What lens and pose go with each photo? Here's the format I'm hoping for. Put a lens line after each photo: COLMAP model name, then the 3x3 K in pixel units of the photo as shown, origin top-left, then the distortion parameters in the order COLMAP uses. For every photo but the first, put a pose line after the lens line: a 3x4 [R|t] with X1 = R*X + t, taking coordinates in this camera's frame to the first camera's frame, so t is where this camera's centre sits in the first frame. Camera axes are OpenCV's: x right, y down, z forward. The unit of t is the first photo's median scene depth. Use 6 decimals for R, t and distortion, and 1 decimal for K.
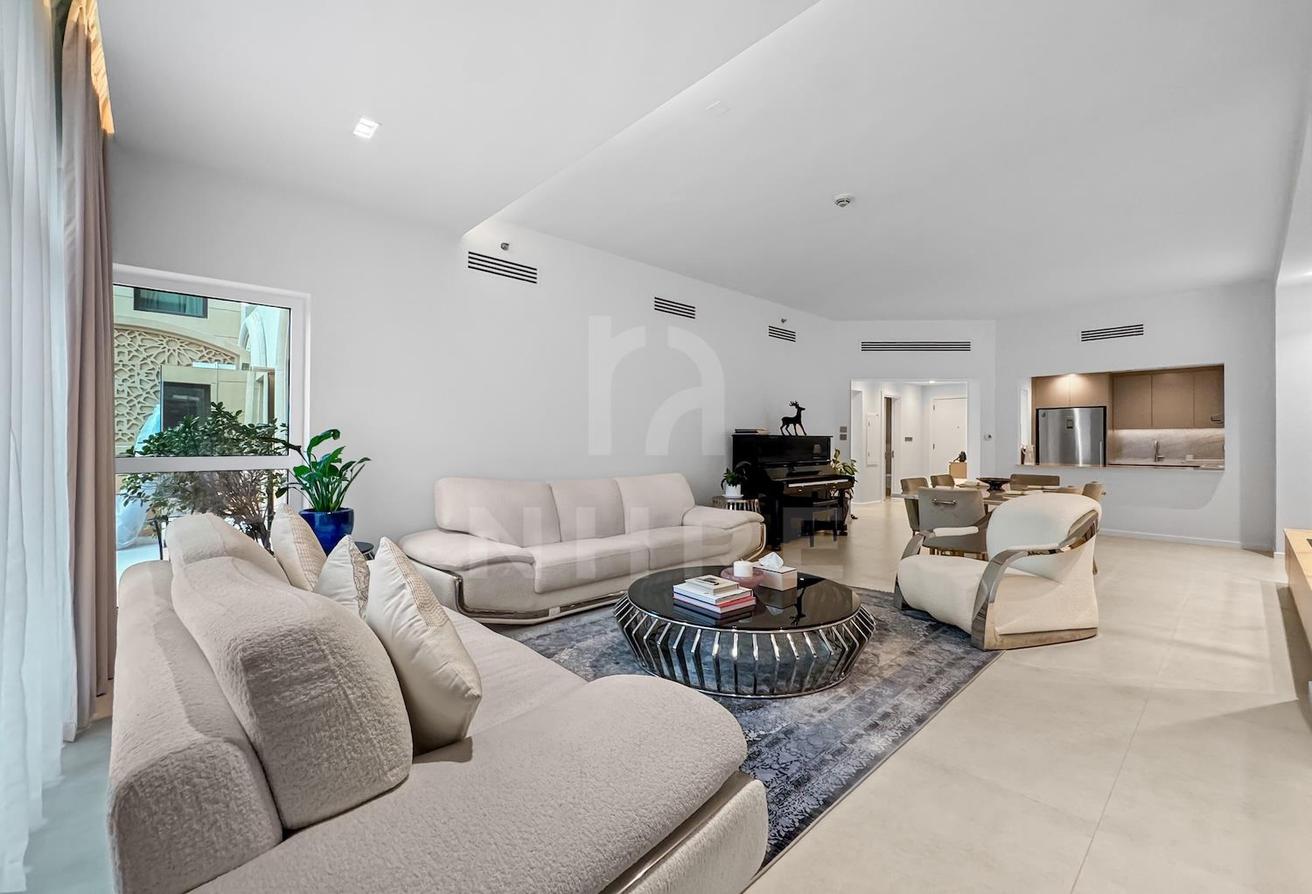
lens RADIAL K [[541.9, 0, 646.9], [0, 541.9, 437.8], [0, 0, 1]] dist [-0.002664, -0.000063]
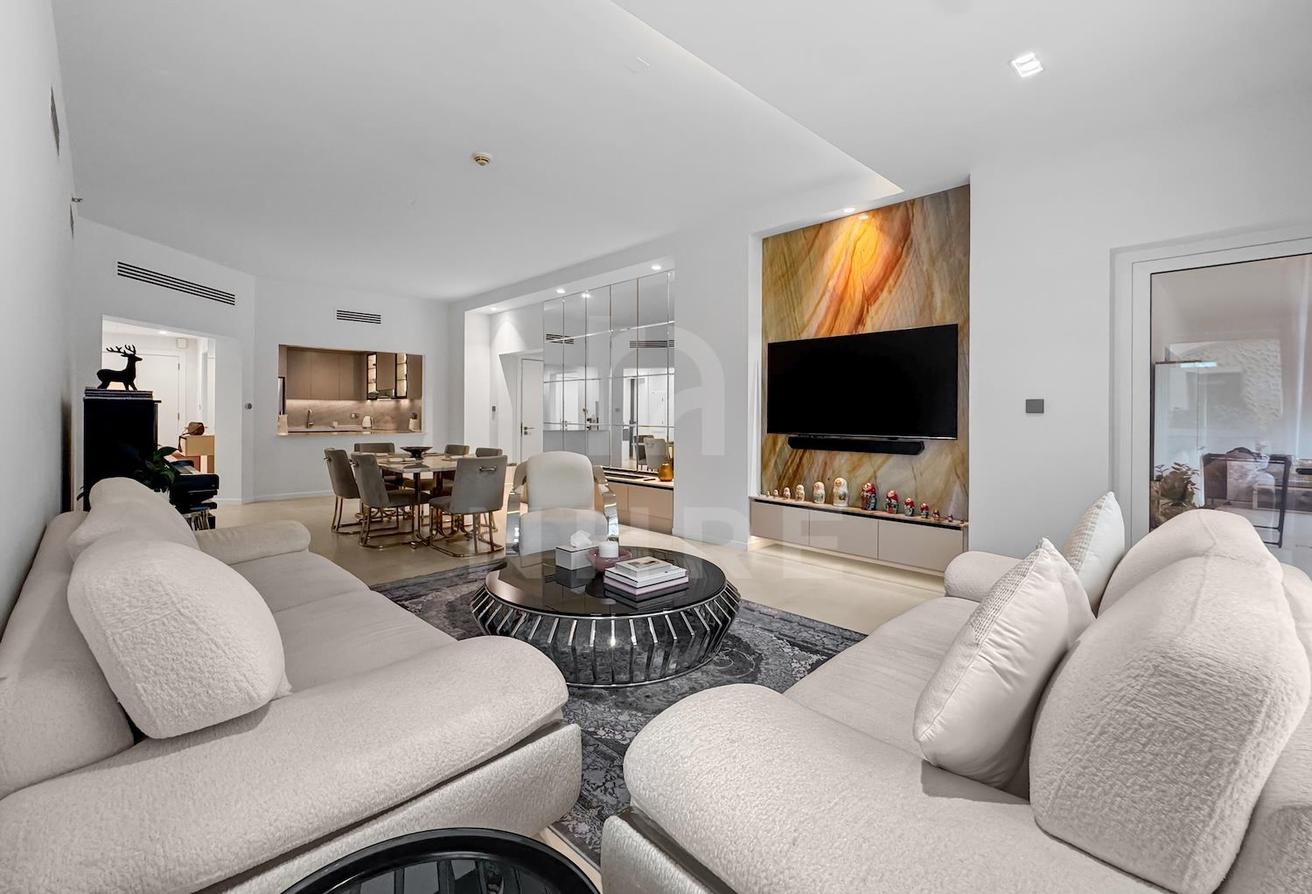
lens RADIAL K [[576.5, 0, 635.5], [0, 576.5, 412.7], [0, 0, 1]] dist [-0.003774, -0.000228]
pose [[-0.007140, -0.001117, 0.999974, -0.317717], [-0.014366, 0.999896, 0.001015, -0.000445], [-0.999871, -0.014358, -0.007155, 0.362725]]
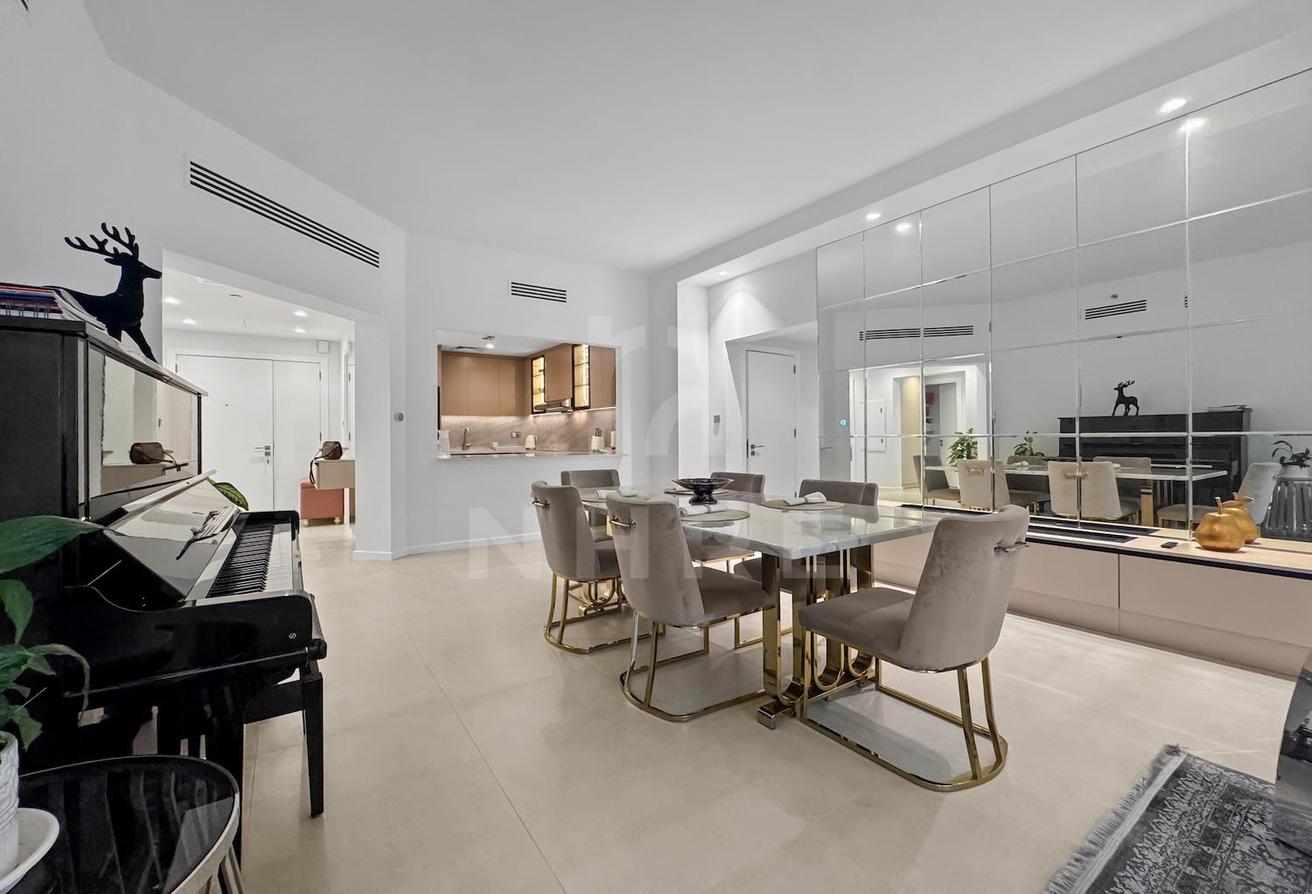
lens RADIAL K [[541.9, 0, 646.9], [0, 541.9, 437.8], [0, 0, 1]] dist [-0.002664, -0.000063]
pose [[0.154612, -0.006769, 0.987952, 0.063616], [0.000498, 0.999977, 0.006773, 0.018355], [-0.987975, -0.000555, 0.154612, 0.617028]]
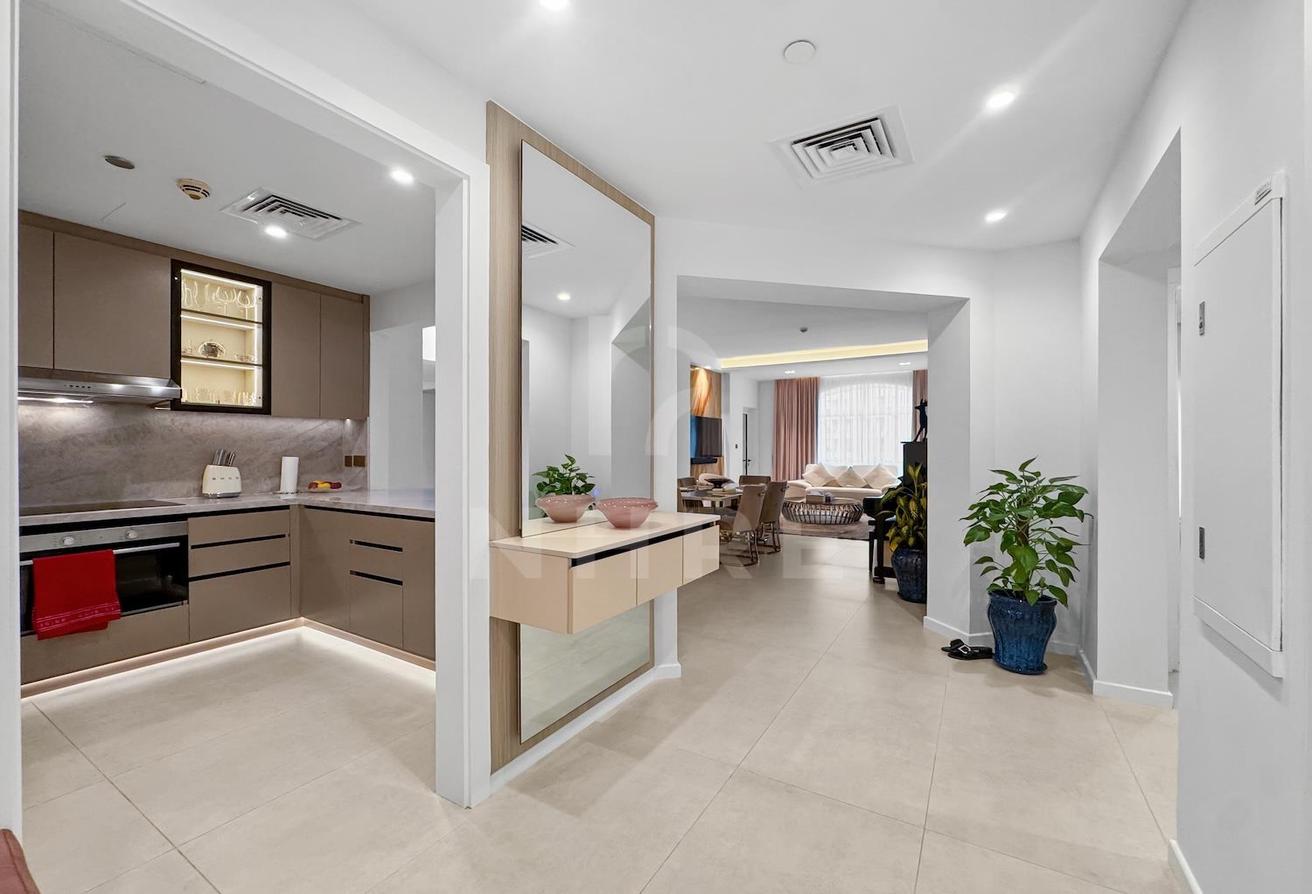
lens RADIAL K [[537.9, 0, 650.3], [0, 537.9, 455.1], [0, 0, 1]] dist [-0.010274, 0.000206]
pose [[-0.959822, -0.004768, -0.280568, 0.726758], [-0.005235, 0.999986, 0.000916, 0.013936], [0.280559, 0.002348, -0.959834, 1.365165]]
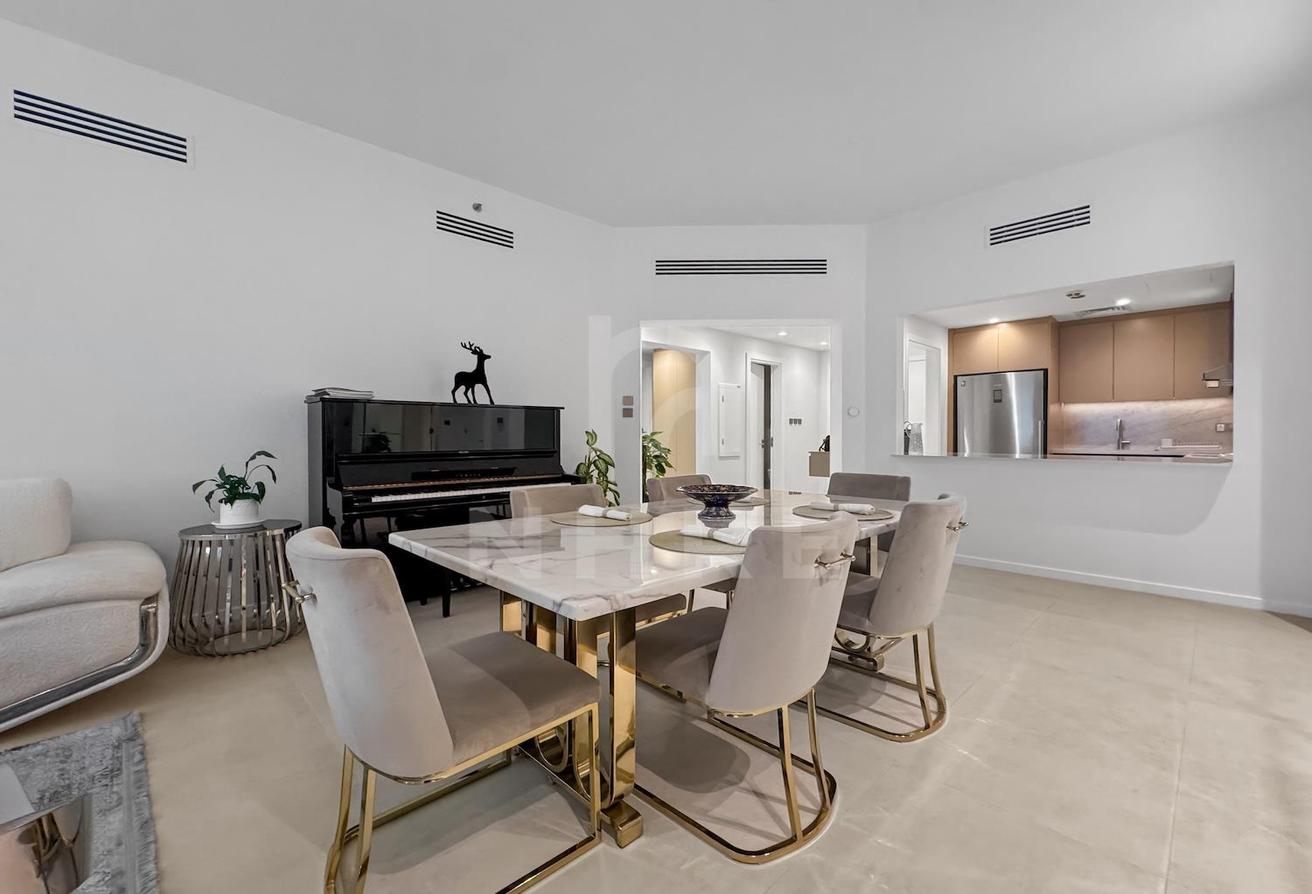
lens RADIAL K [[541.9, 0, 646.9], [0, 541.9, 437.8], [0, 0, 1]] dist [-0.002664, -0.000063]
pose [[0.999701, -0.005421, 0.023833, 0.369424], [0.005091, 0.999891, 0.013890, 0.019247], [-0.023906, -0.013764, 0.999619, 0.372032]]
